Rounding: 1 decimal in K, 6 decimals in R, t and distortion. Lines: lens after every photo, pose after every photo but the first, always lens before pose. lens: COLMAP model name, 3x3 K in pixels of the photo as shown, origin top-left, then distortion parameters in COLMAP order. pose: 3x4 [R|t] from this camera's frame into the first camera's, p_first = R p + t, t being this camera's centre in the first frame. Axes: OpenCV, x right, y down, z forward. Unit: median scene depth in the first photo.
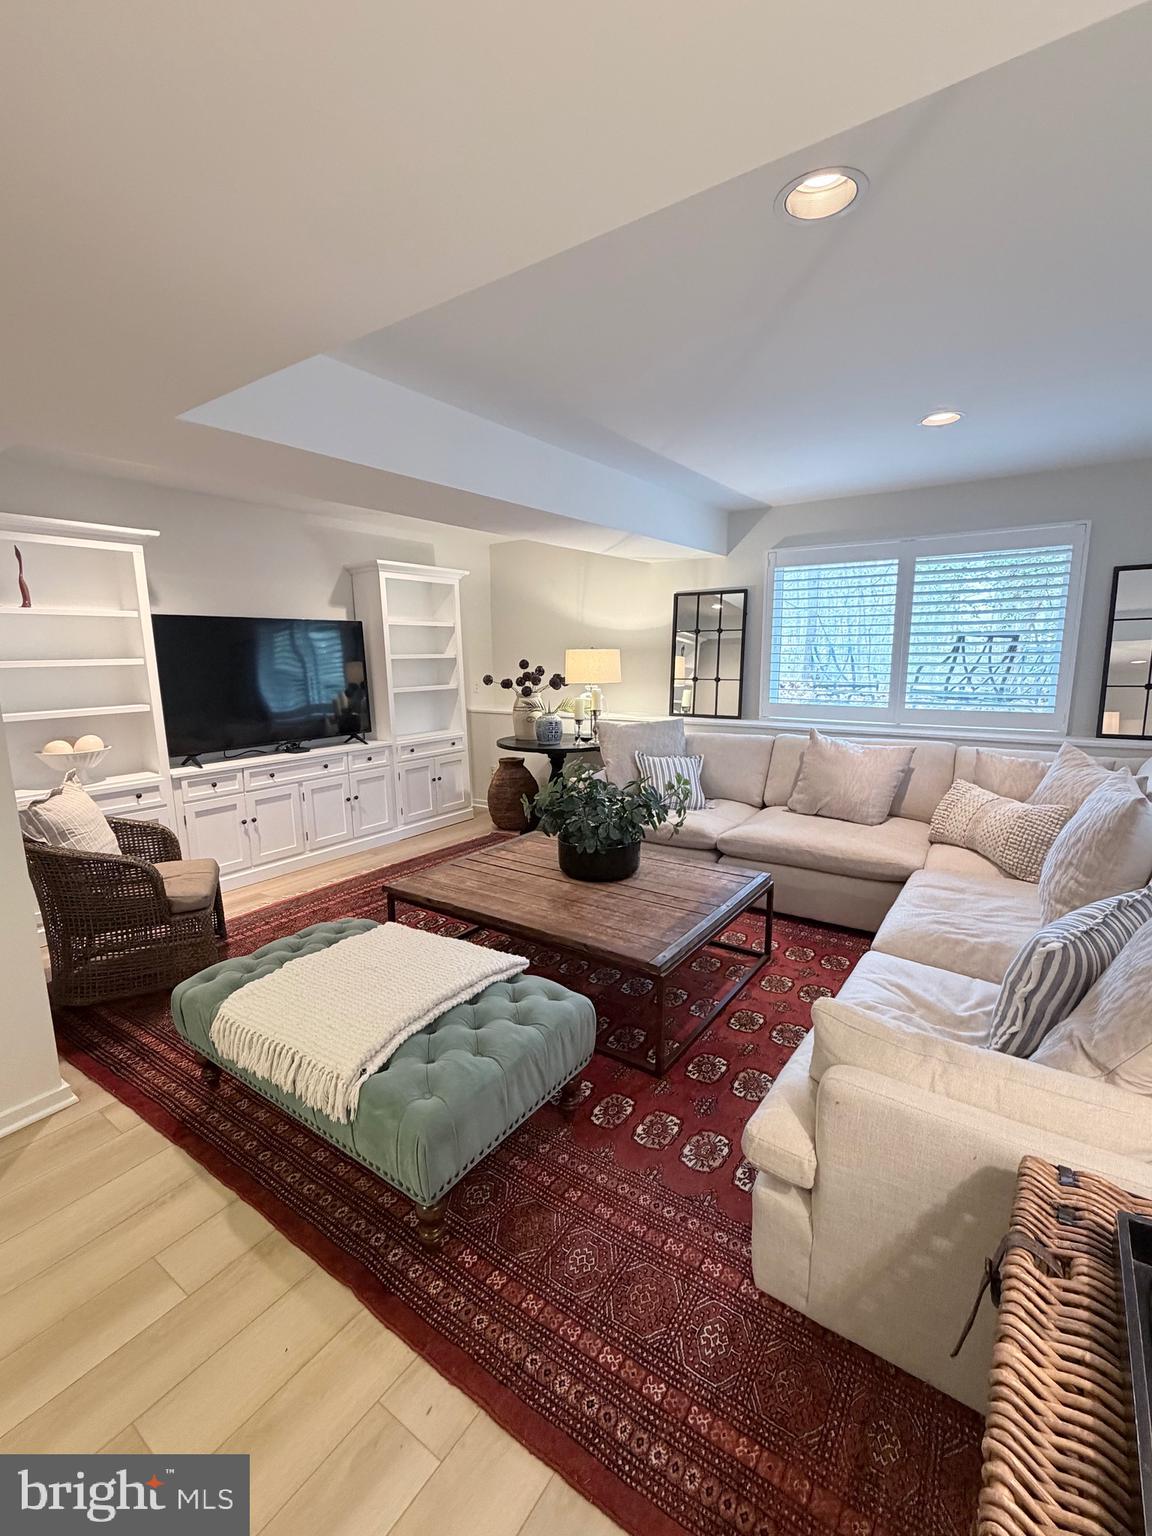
lens RADIAL K [[670.4, 0, 576.0], [0, 670.4, 768.0], [0, 0, 1]] dist [0.000456, -0.000213]
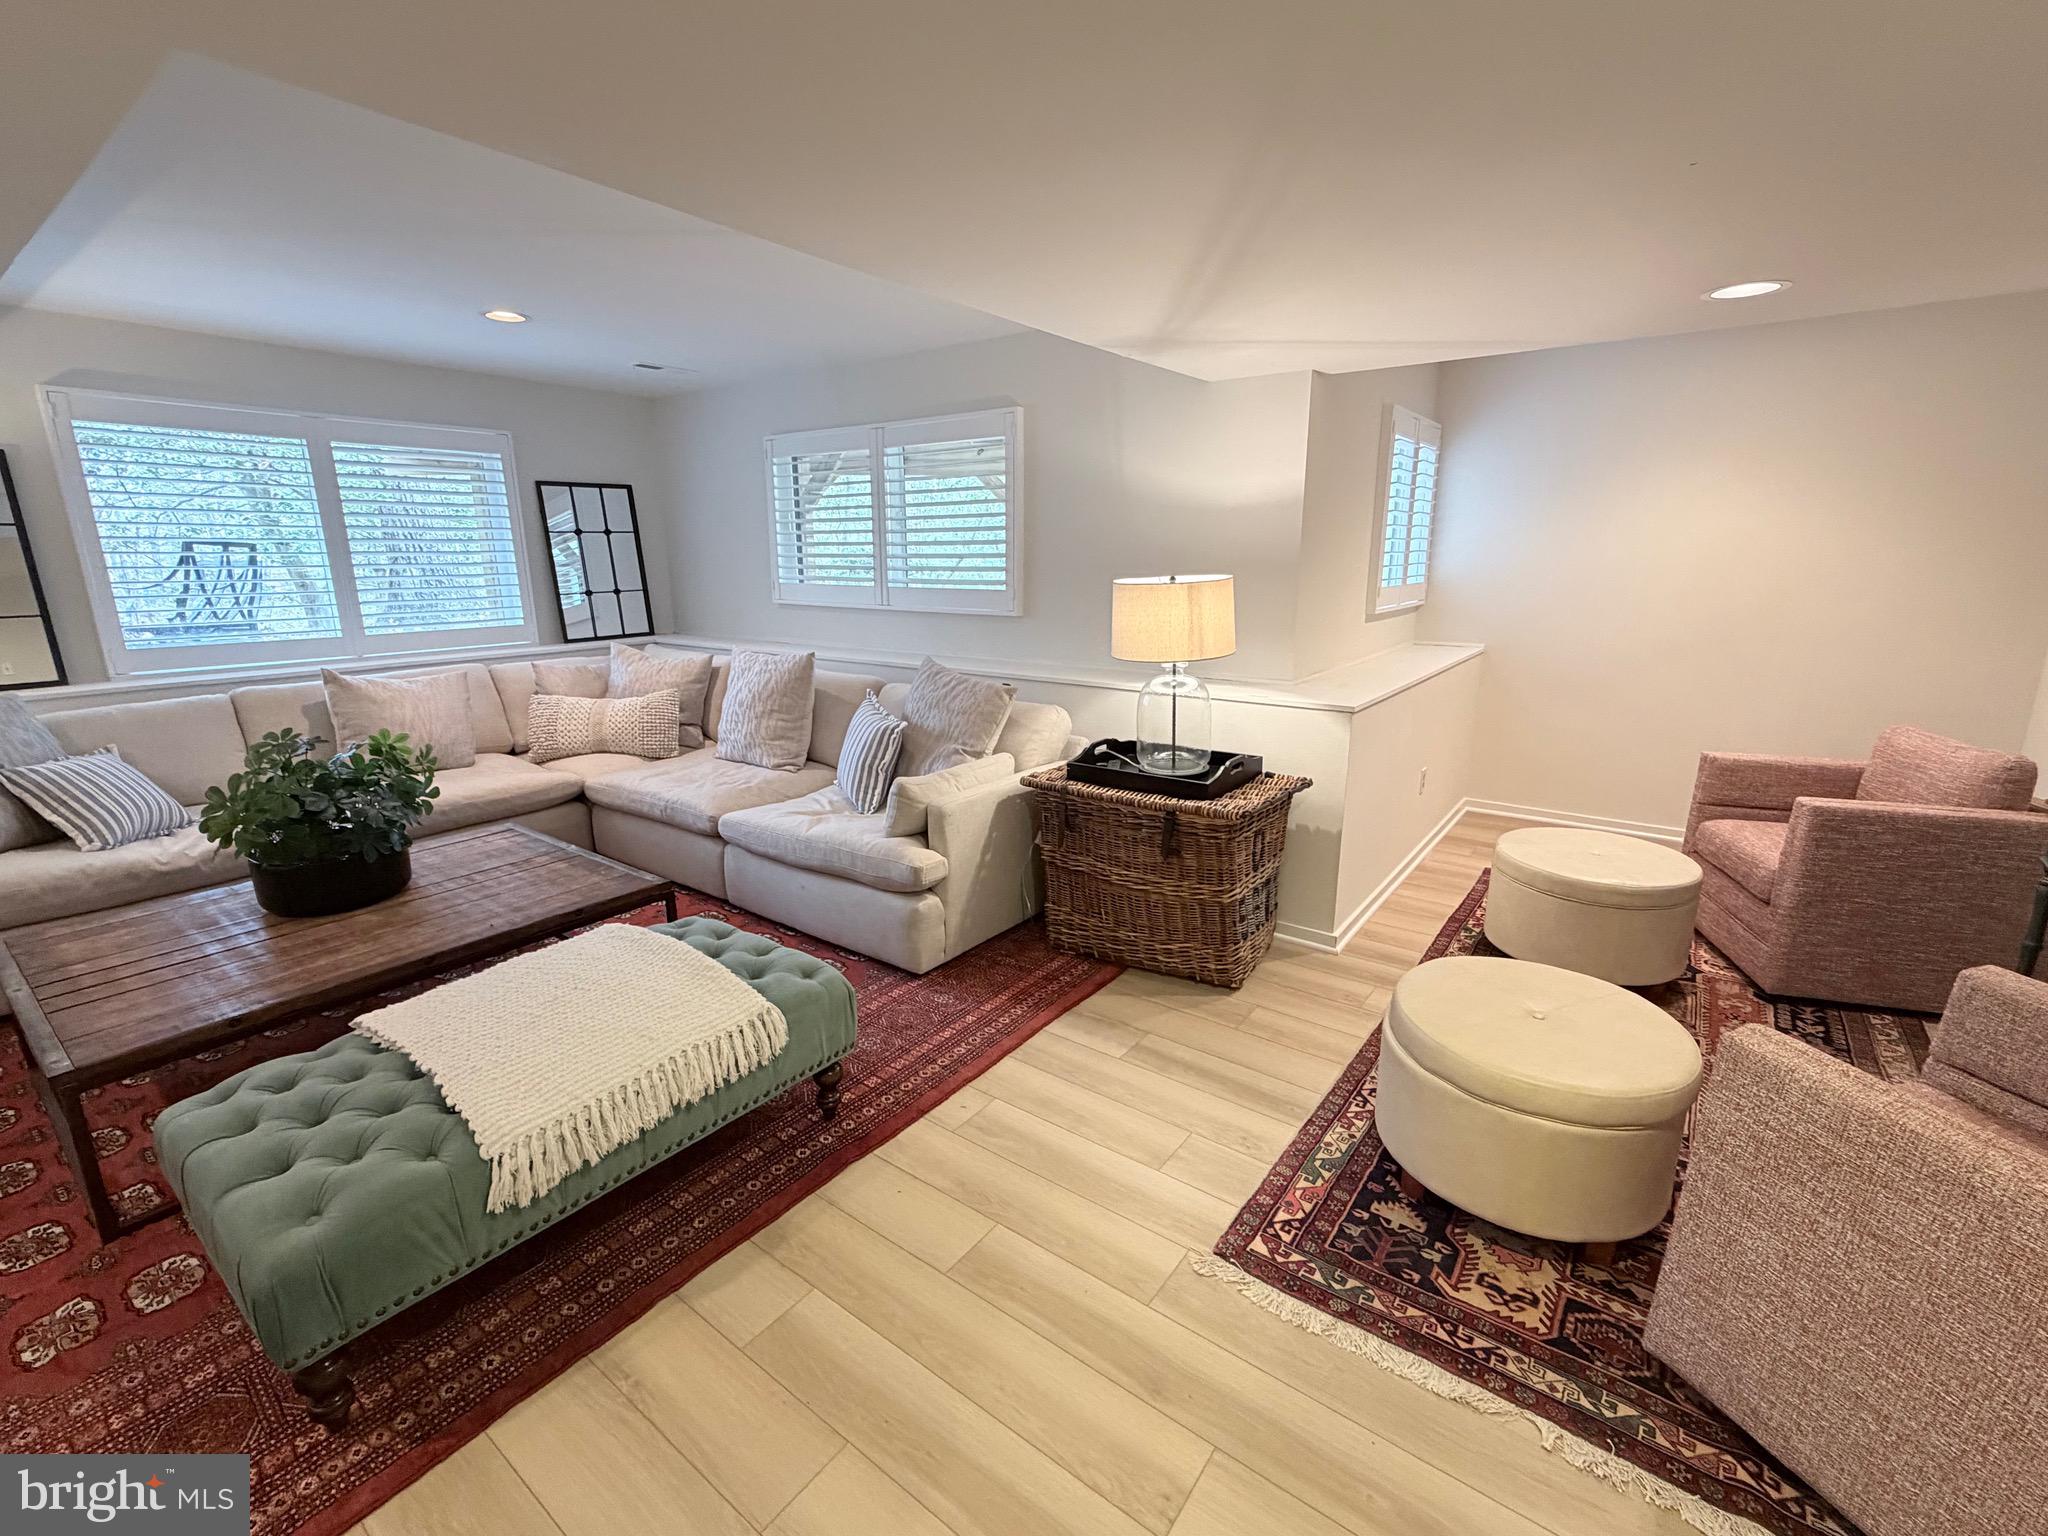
lens RADIAL K [[893.8, 0, 1024.0], [0, 893.8, 768.0], [0, 0, 1]] dist [0.000456, -0.000213]
pose [[0.029238, -0.224192, 0.974106, -0.774919], [0.177790, 0.960150, 0.215643, -0.037979], [-0.983634, 0.166881, 0.067932, 0.264567]]
